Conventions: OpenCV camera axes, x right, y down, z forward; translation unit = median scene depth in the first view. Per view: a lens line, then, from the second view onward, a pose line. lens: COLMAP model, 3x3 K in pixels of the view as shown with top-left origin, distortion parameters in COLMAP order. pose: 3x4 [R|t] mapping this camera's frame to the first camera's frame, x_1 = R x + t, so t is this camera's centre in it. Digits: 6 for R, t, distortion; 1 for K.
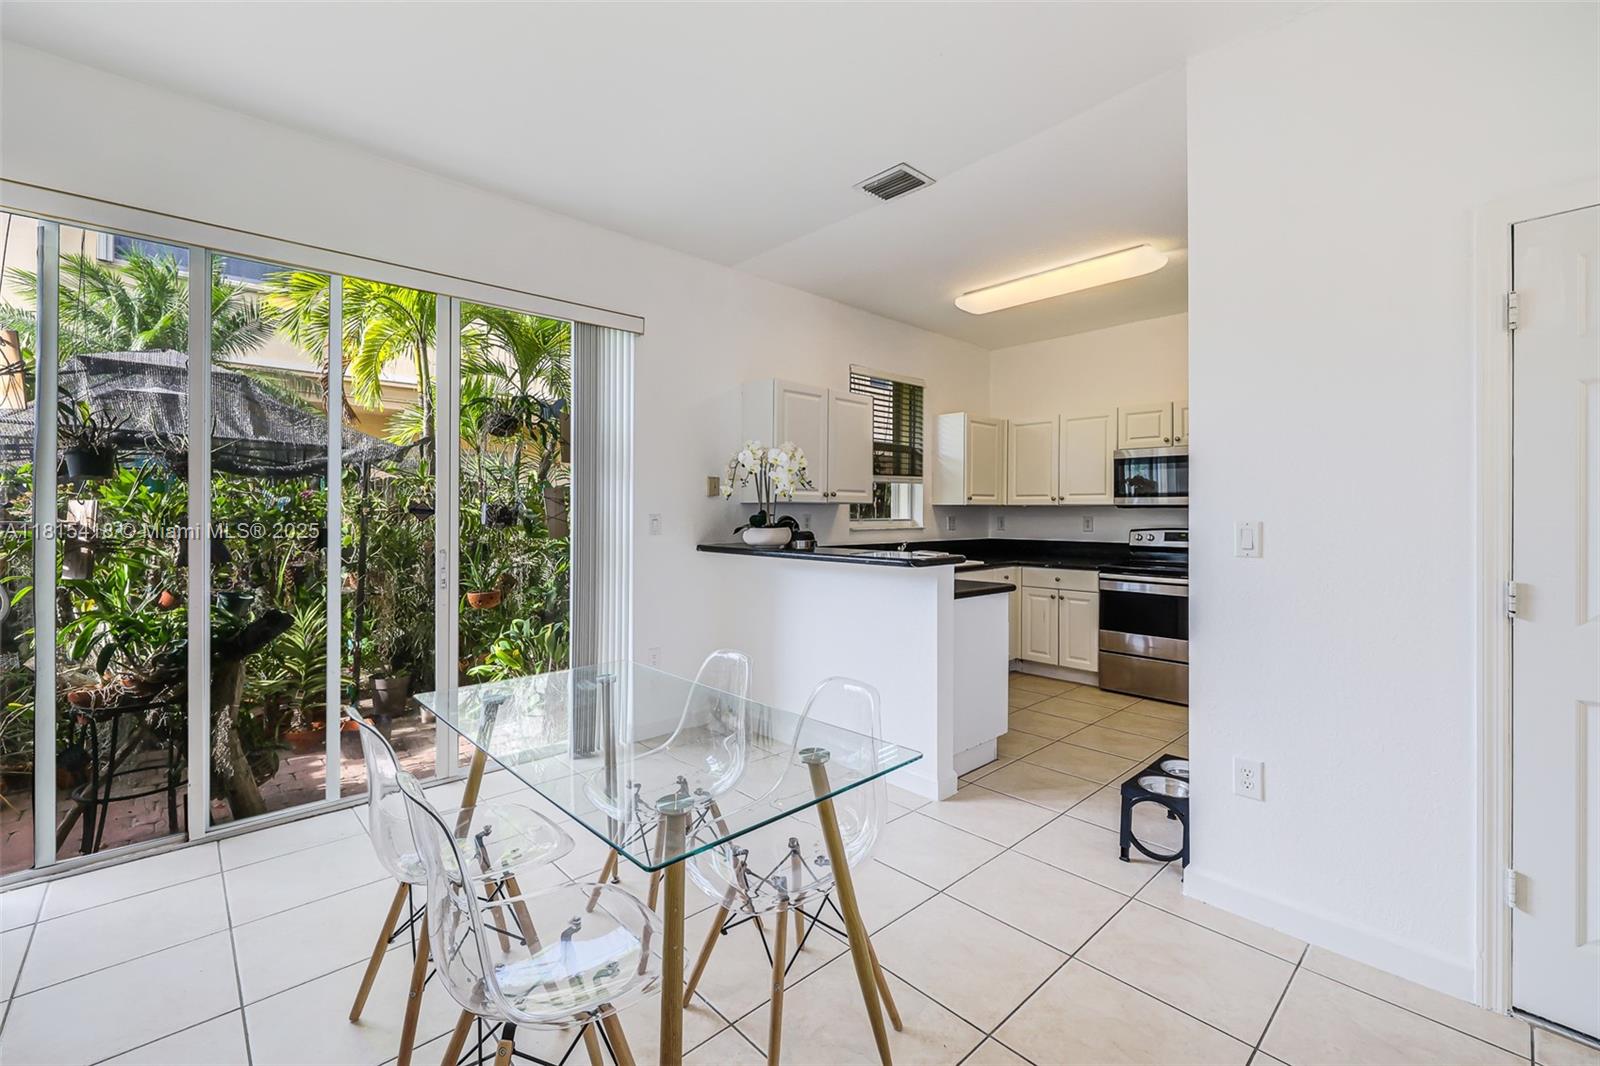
lens RADIAL K [[676.9, 0, 781.1], [0, 676.9, 508.4], [0, 0, 1]] dist [-0.000963, 0.000363]
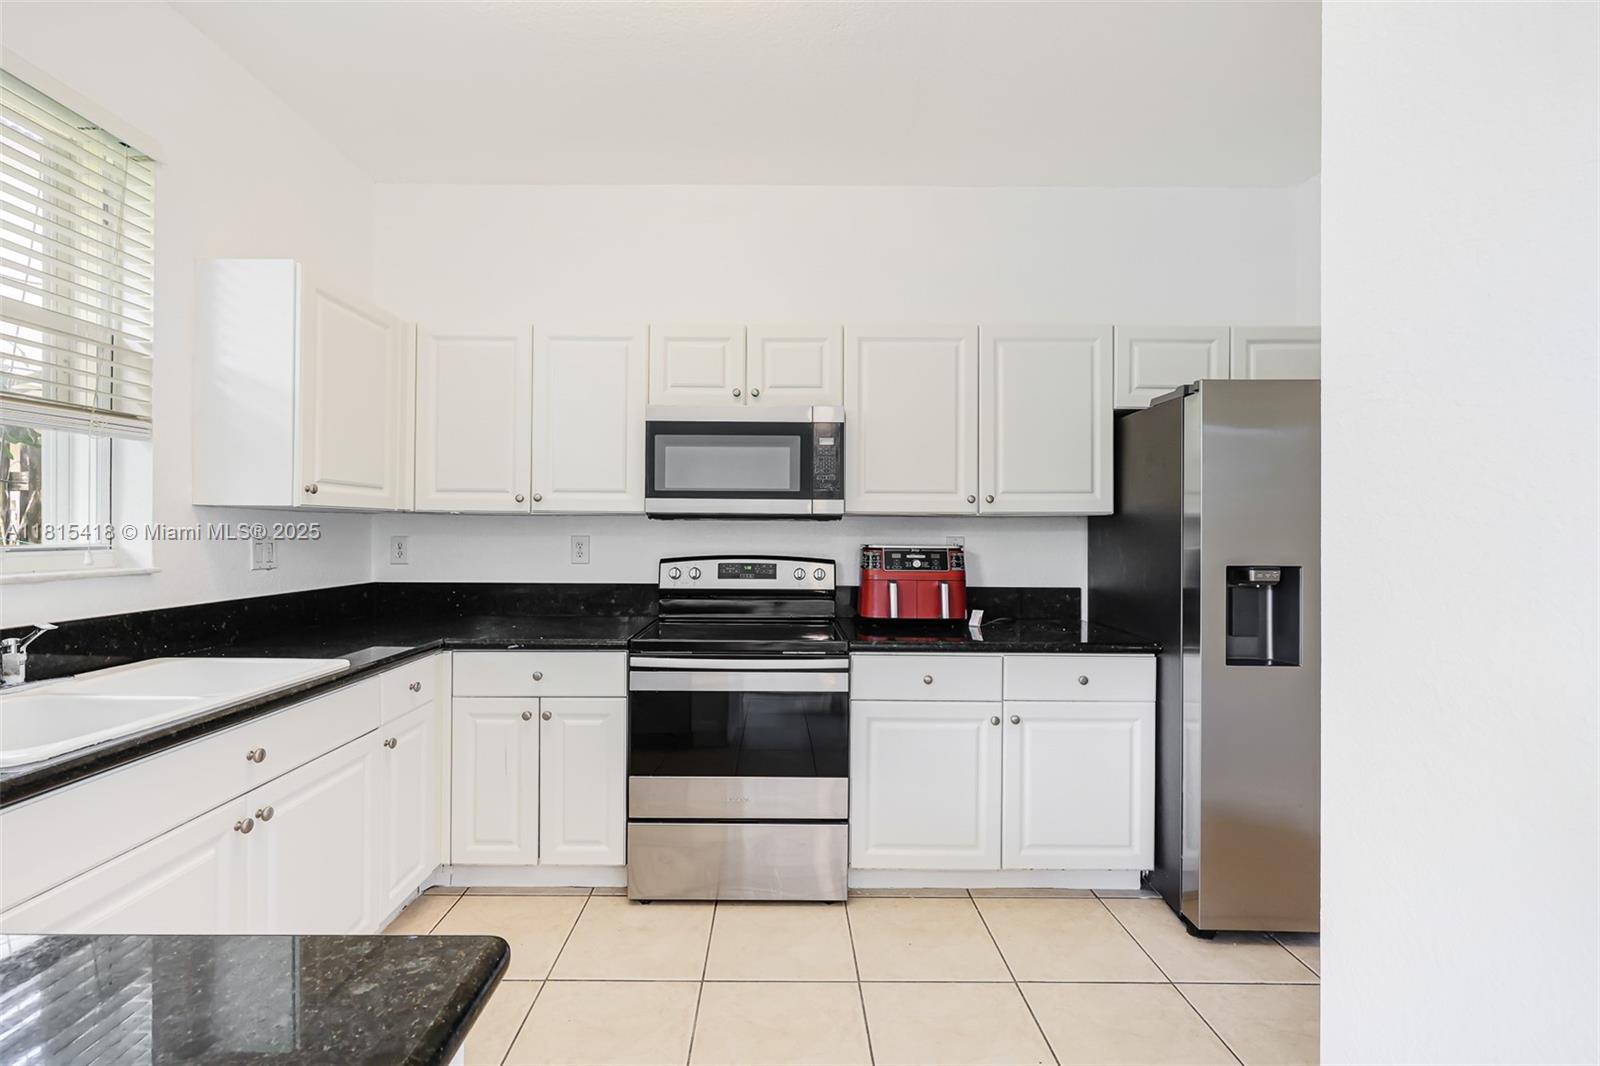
lens RADIAL K [[676.9, 0, 780.9], [0, 676.9, 532.2], [0, 0, 1]] dist [-0.000963, 0.000363]
pose [[0.670638, 0.000458, 0.741785, 0.250083], [-0.008432, 0.999940, 0.007006, 0.006756], [-0.741737, -0.010953, 0.670602, 0.789889]]
